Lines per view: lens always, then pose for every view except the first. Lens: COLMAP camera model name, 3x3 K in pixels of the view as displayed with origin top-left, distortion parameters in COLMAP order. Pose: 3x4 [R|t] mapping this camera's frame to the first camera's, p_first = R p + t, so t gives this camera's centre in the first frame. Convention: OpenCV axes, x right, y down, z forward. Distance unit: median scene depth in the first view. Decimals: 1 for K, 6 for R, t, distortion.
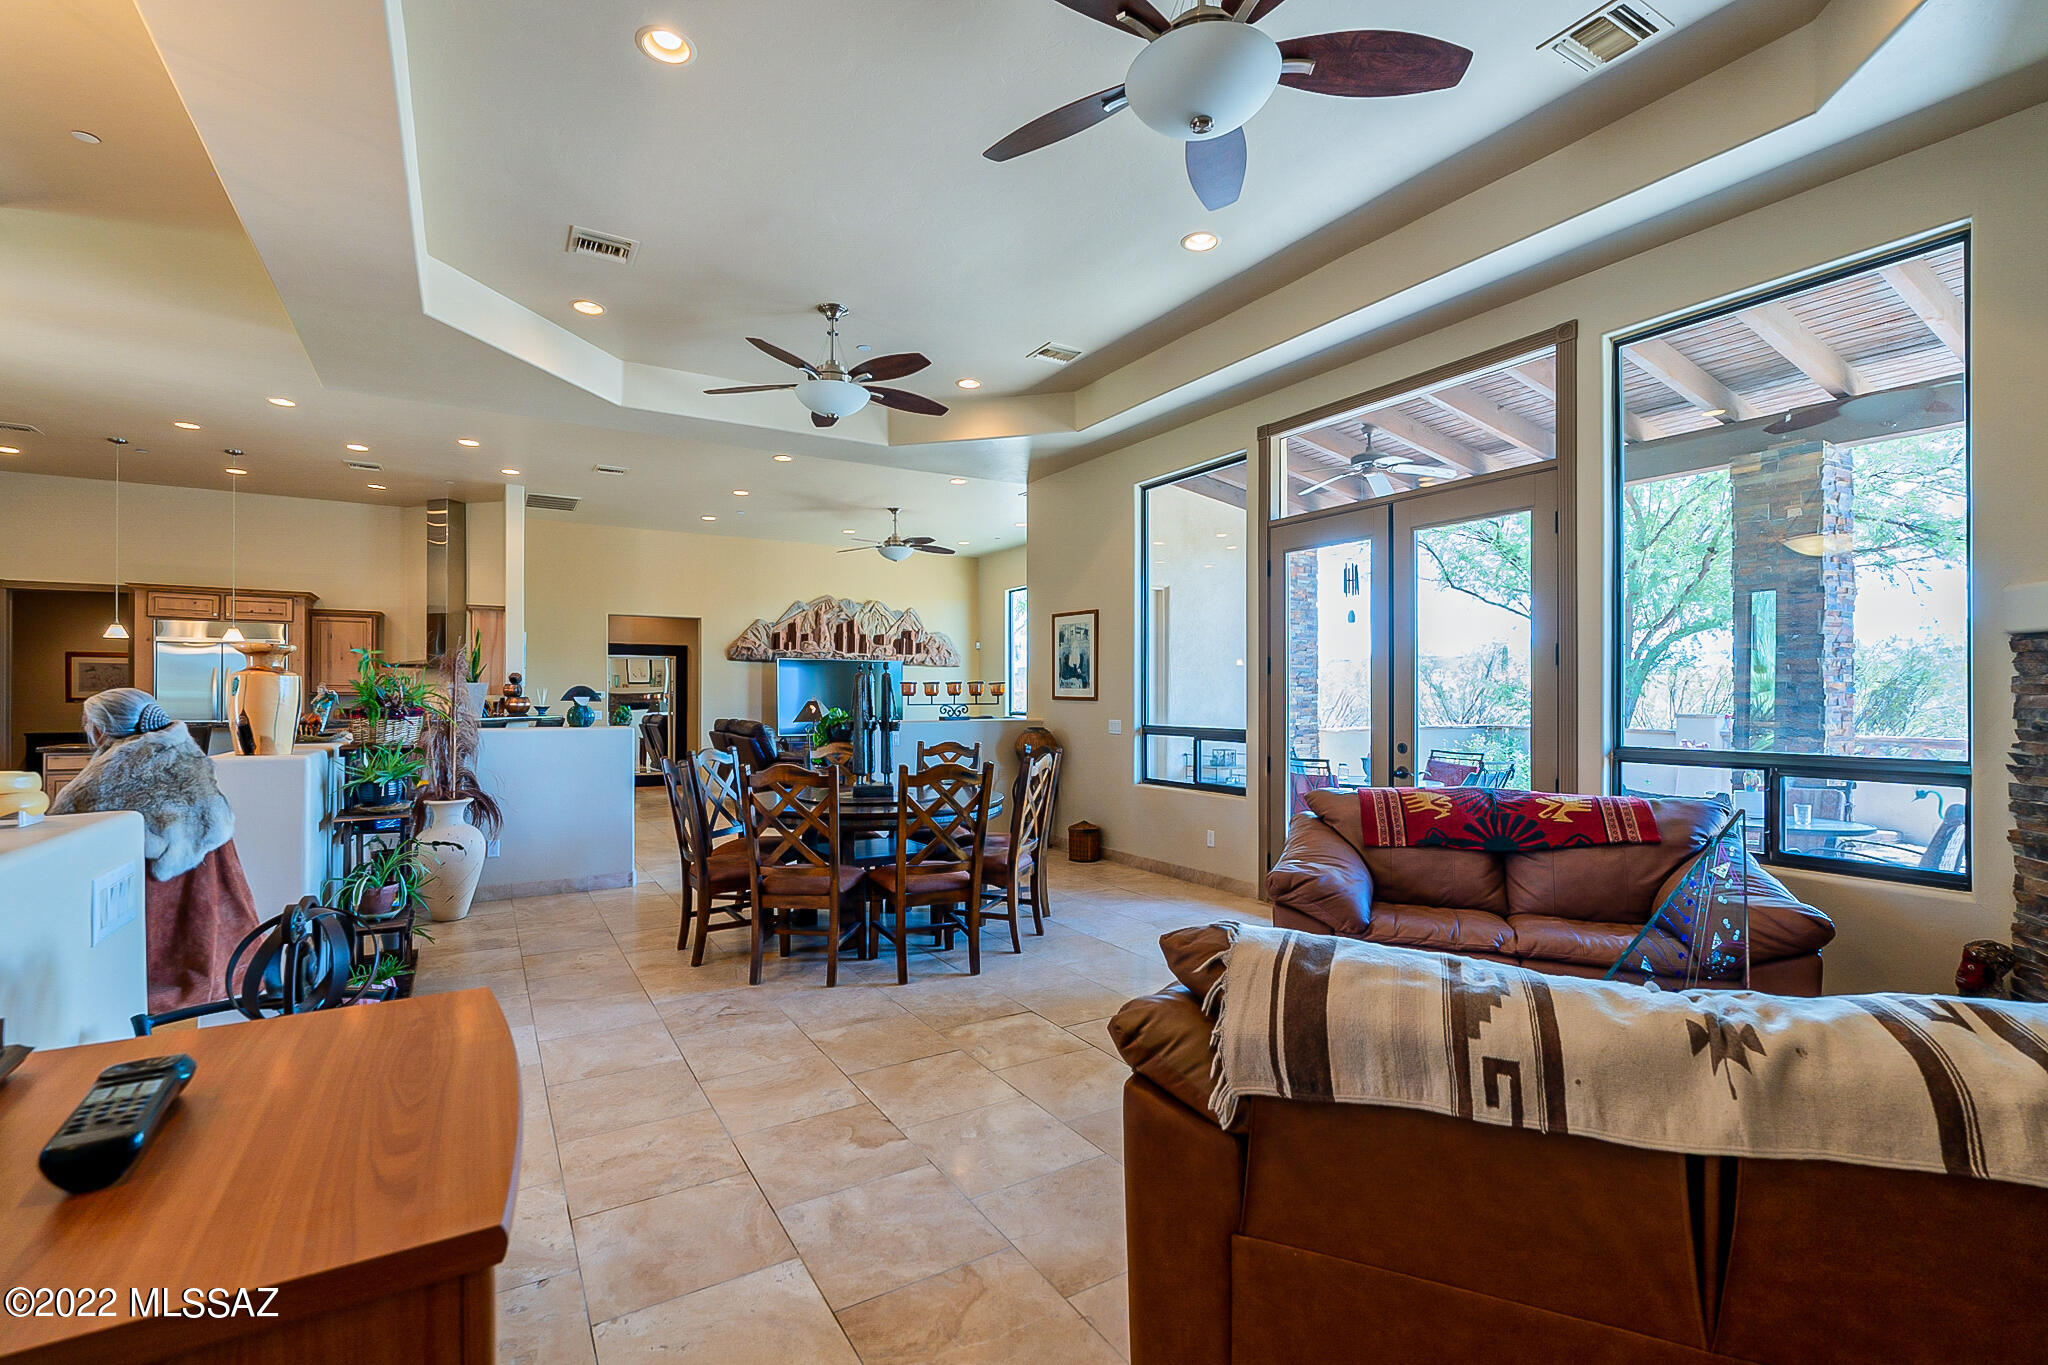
lens RADIAL K [[900.4, 0, 1003.9], [0, 900.4, 689.6], [0, 0, 1]] dist [-0.002438, 0.000001]
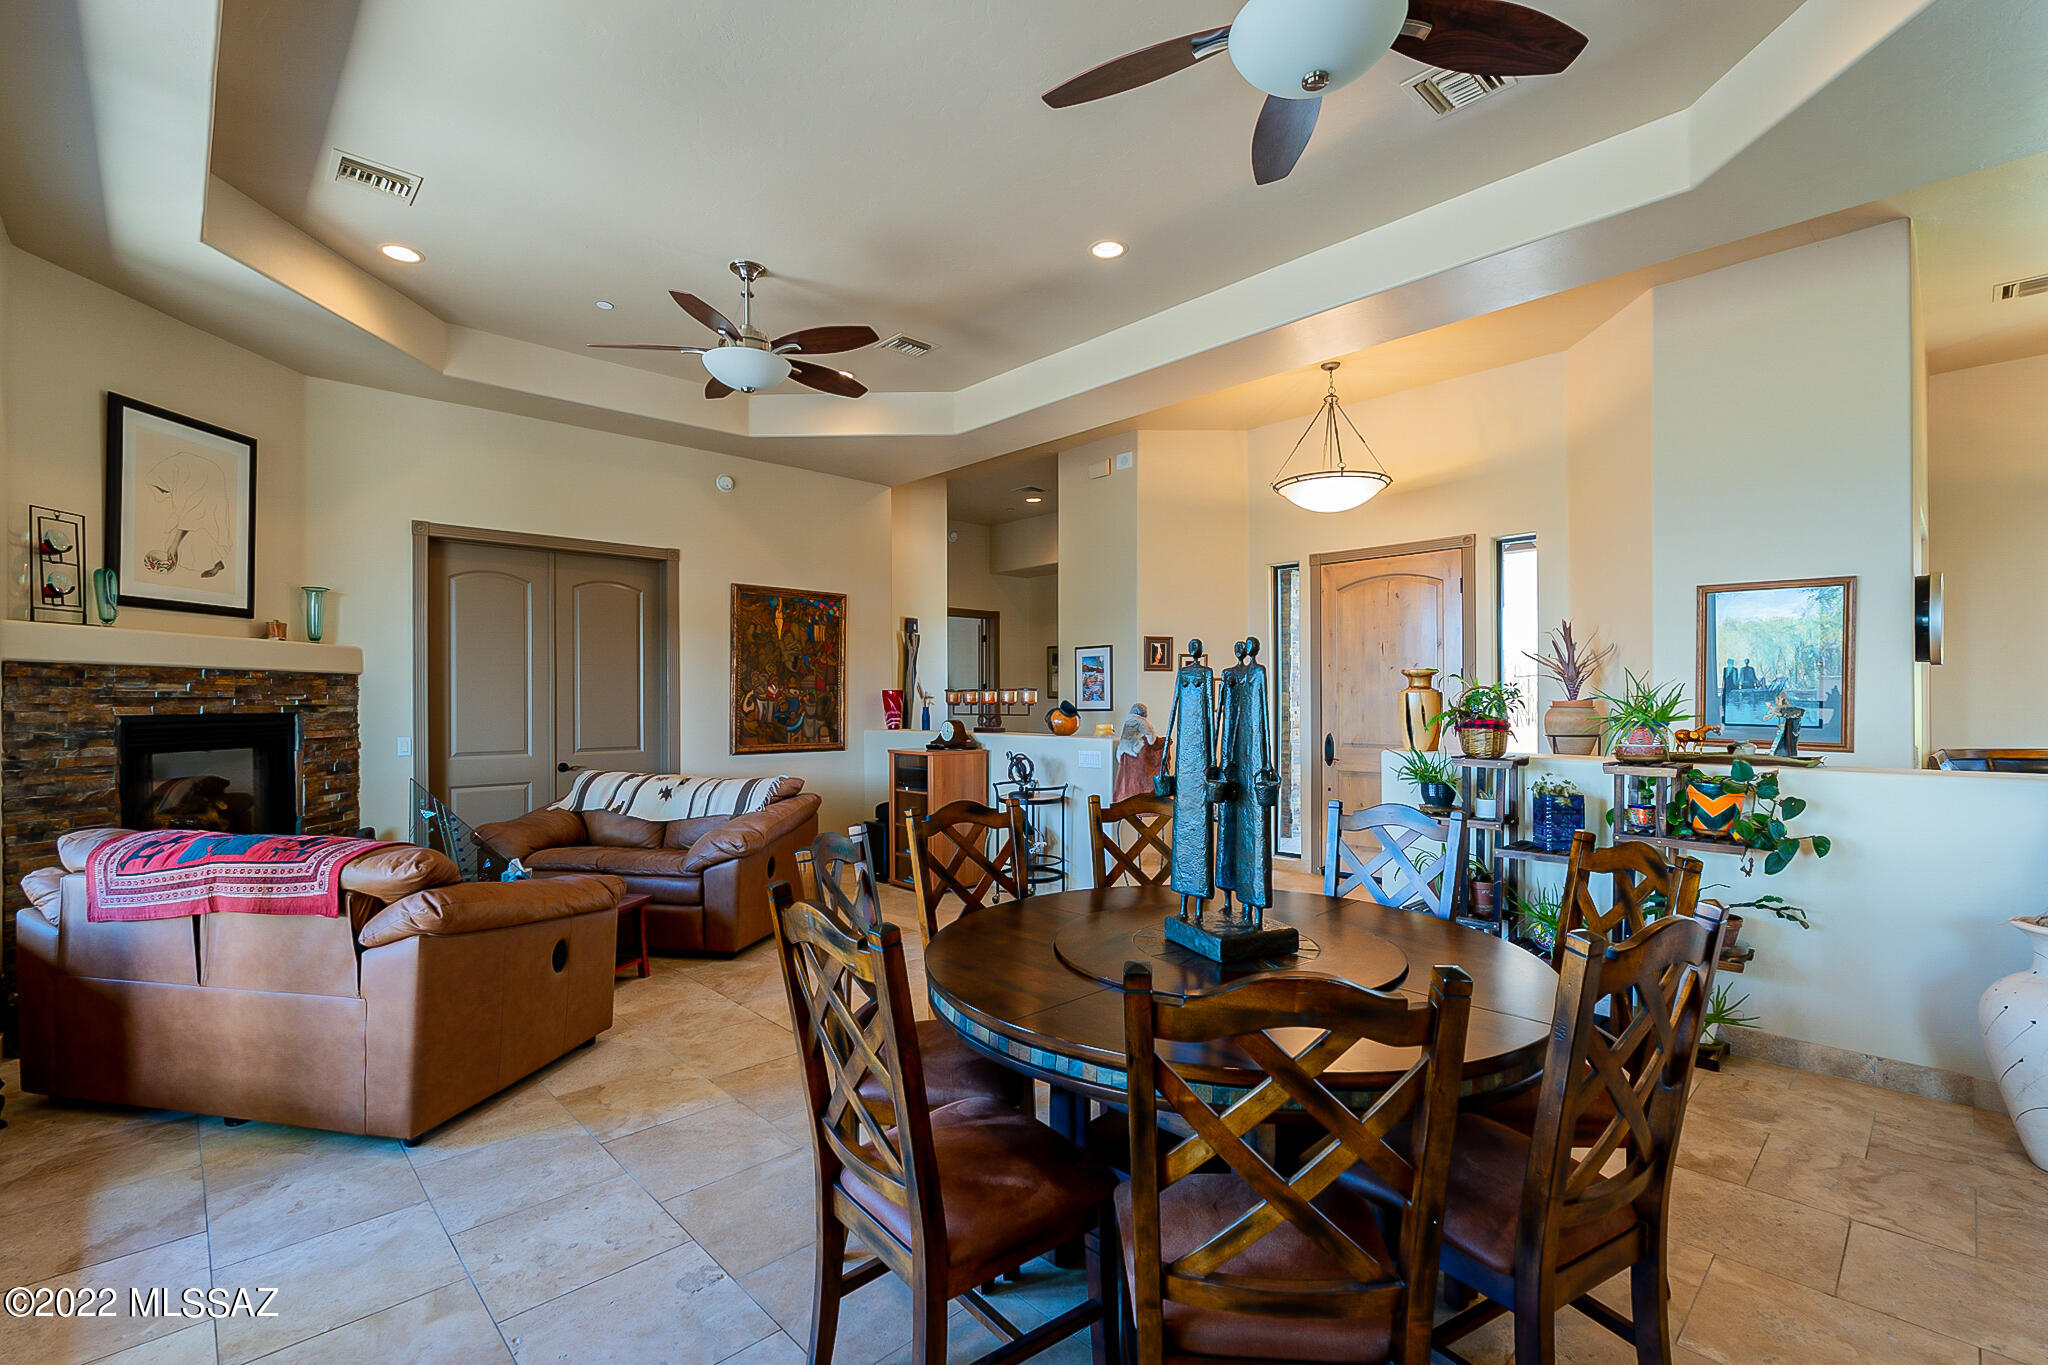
lens RADIAL K [[900.4, 0, 1009.3], [0, 900.4, 697.1], [0, 0, 1]] dist [-0.002438, 0.000001]
pose [[-0.976081, 0.001606, -0.217401, 0.032554], [0.003442, 0.999962, -0.008071, -0.000031], [0.217380, -0.008627, -0.976049, 0.941781]]
